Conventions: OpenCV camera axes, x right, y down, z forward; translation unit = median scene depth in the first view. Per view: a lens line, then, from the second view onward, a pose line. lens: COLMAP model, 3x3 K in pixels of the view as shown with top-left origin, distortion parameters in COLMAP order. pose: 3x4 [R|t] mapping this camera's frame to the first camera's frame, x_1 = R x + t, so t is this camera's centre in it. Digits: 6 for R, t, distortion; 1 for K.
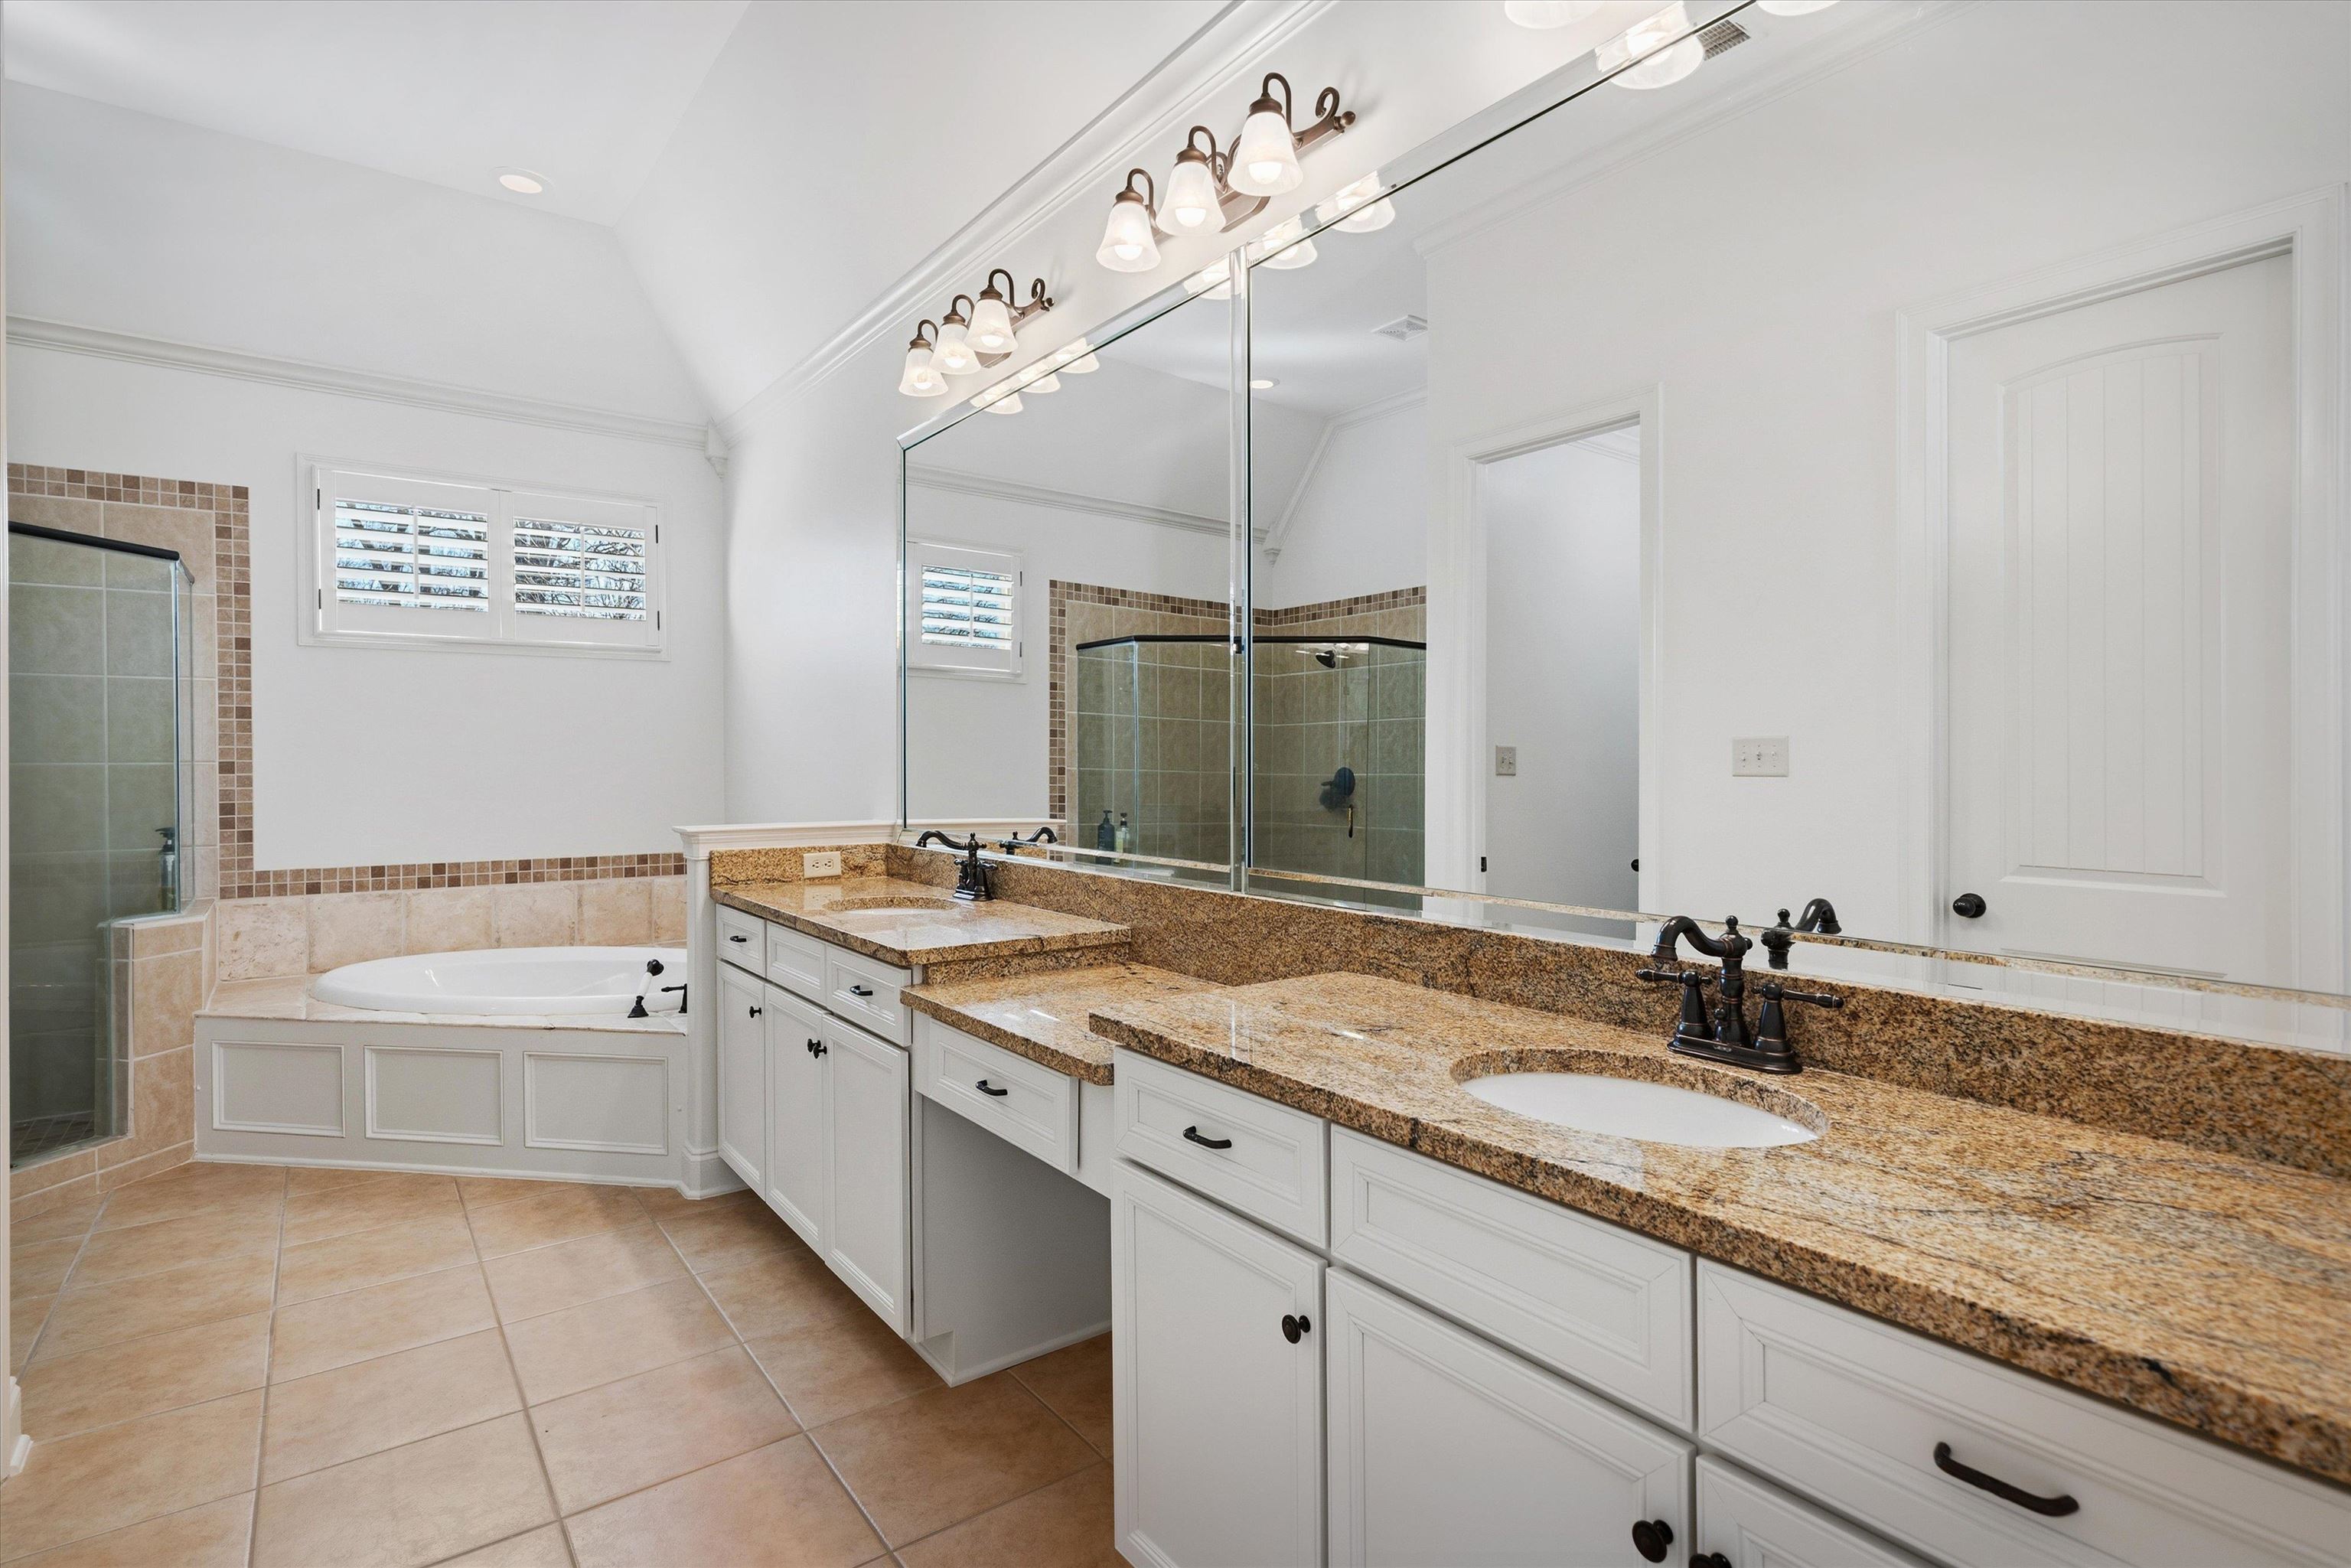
lens RADIAL K [[1172.5, 0, 1197.6], [0, 1172.5, 770.8], [0, 0, 1]] dist [-0.005562, -0.000058]
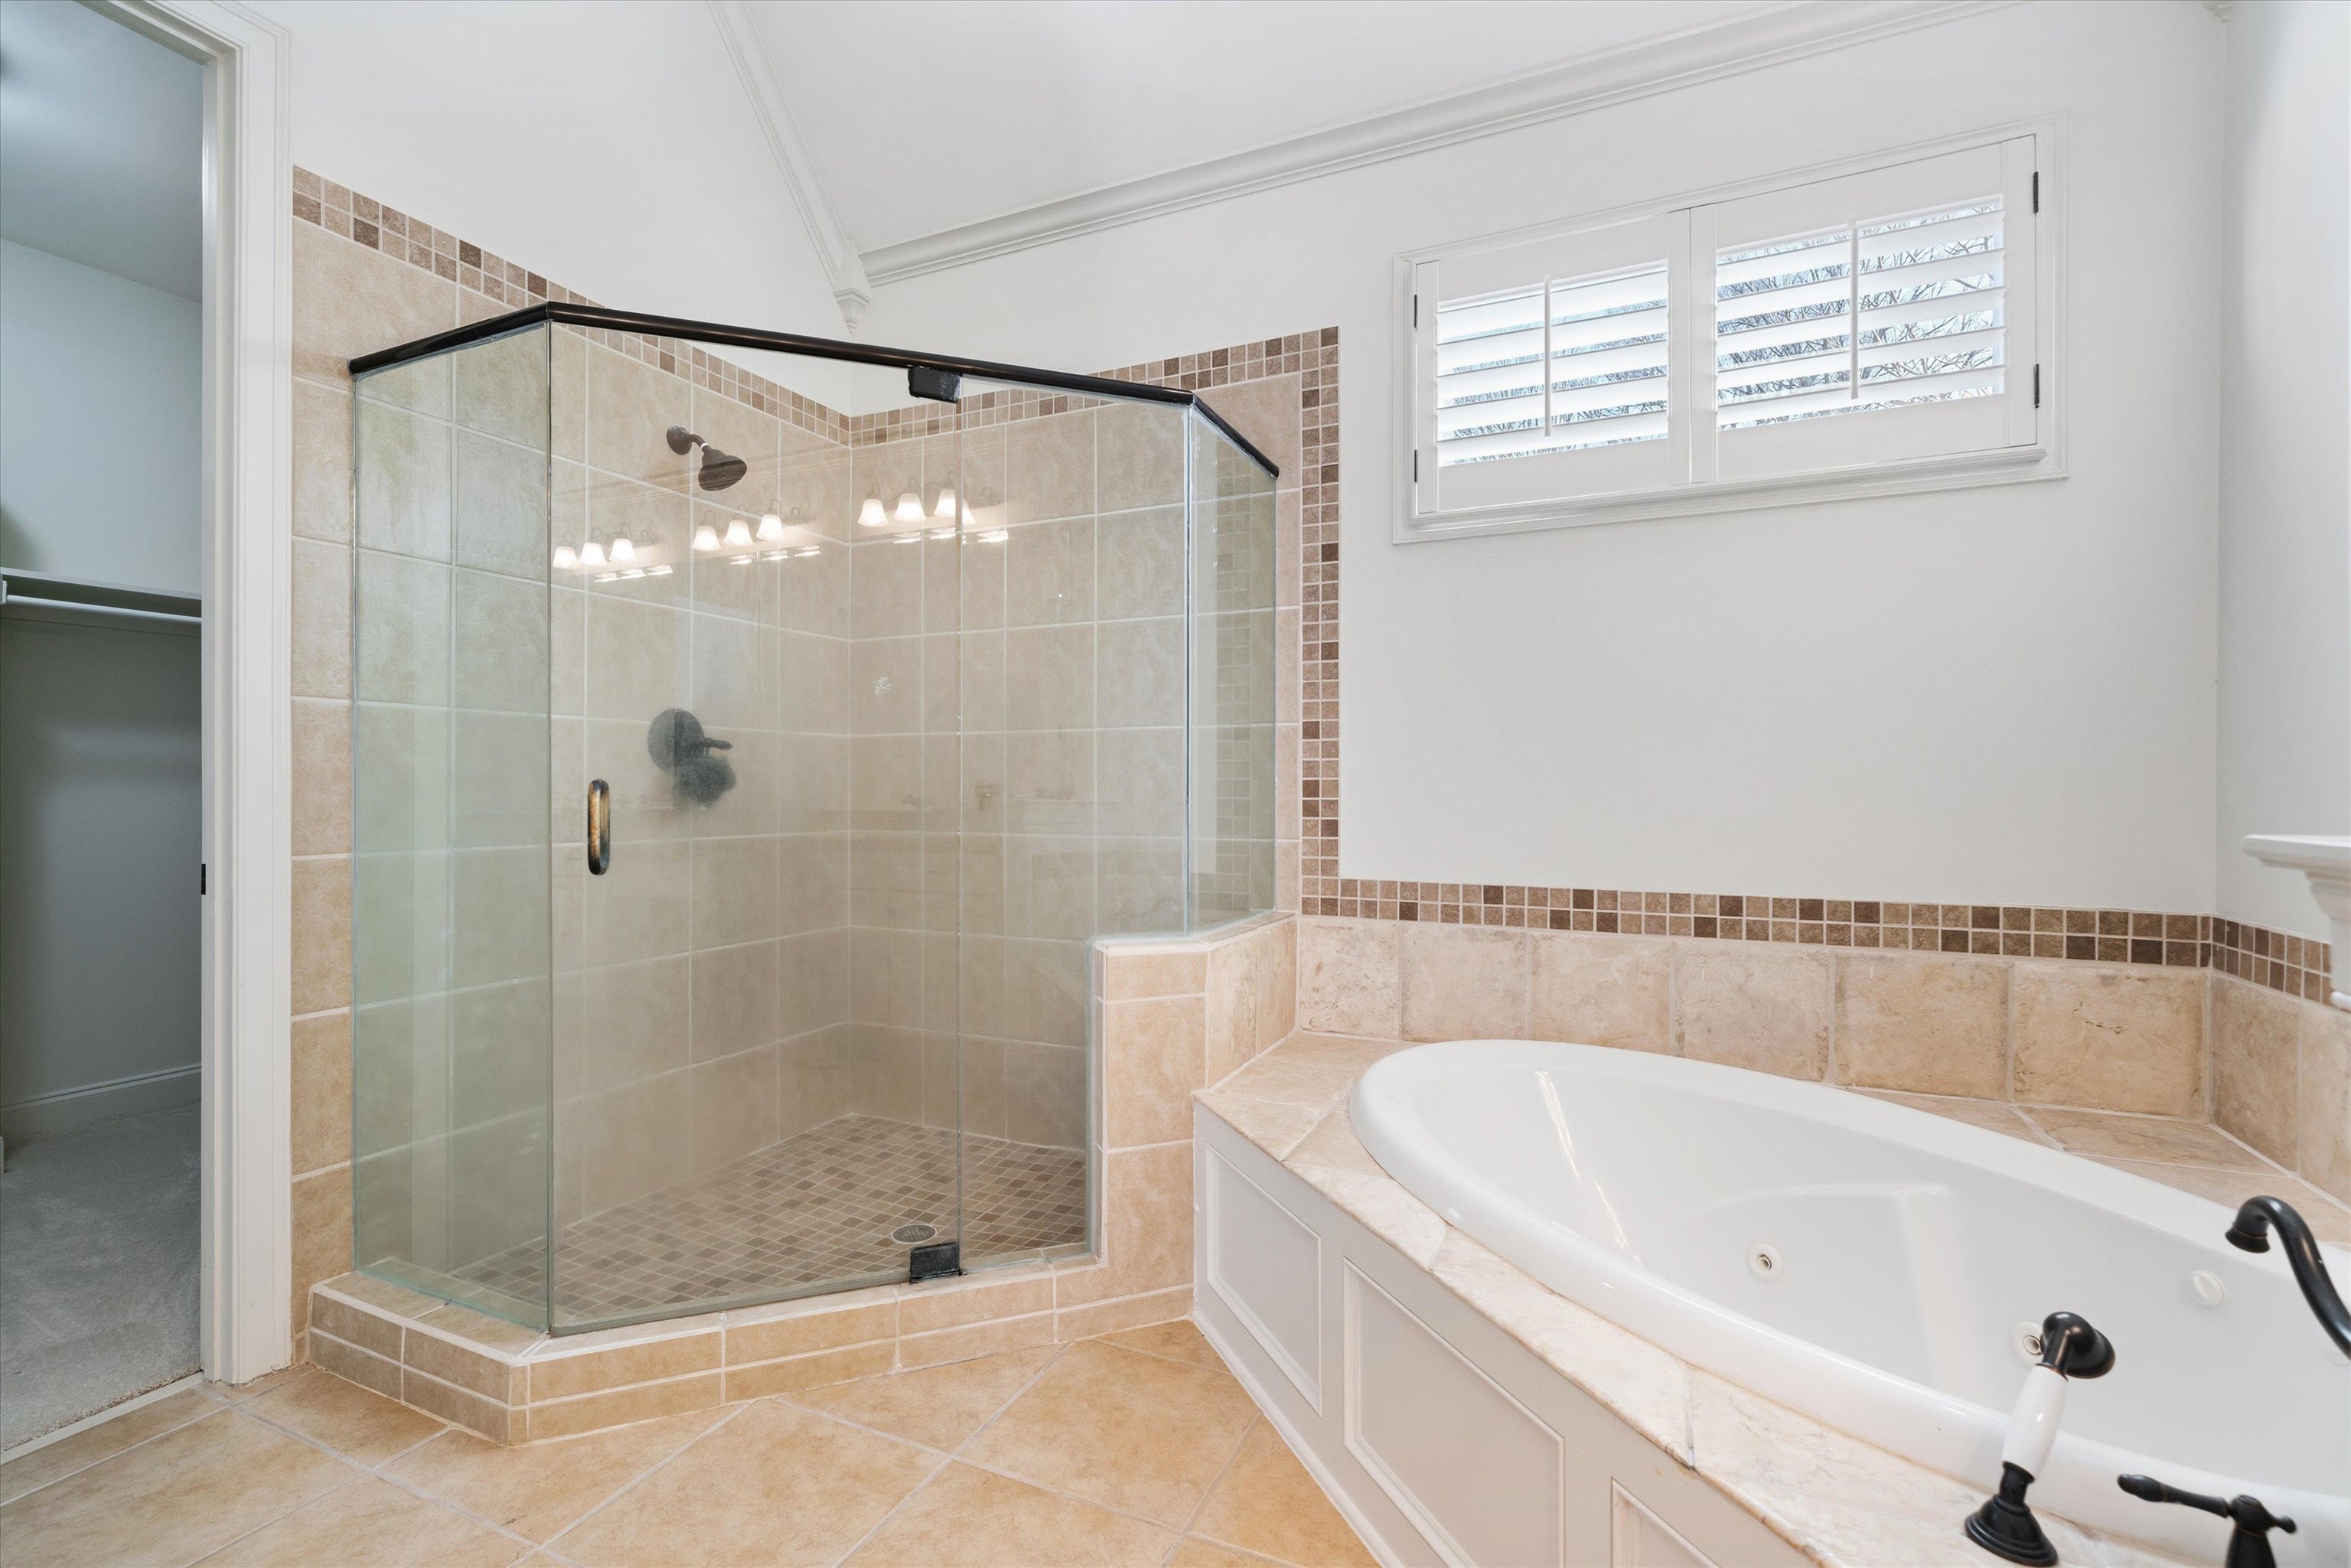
lens RADIAL K [[1025.3, 0, 1165.1], [0, 1025.3, 797.3], [0, 0, 1]] dist [0.000459, 0.000885]
pose [[0.456658, 0.009458, -0.889592, -0.309691], [-0.009995, 0.999935, 0.005500, 0.034805], [0.889586, 0.006380, 0.456723, 0.621985]]
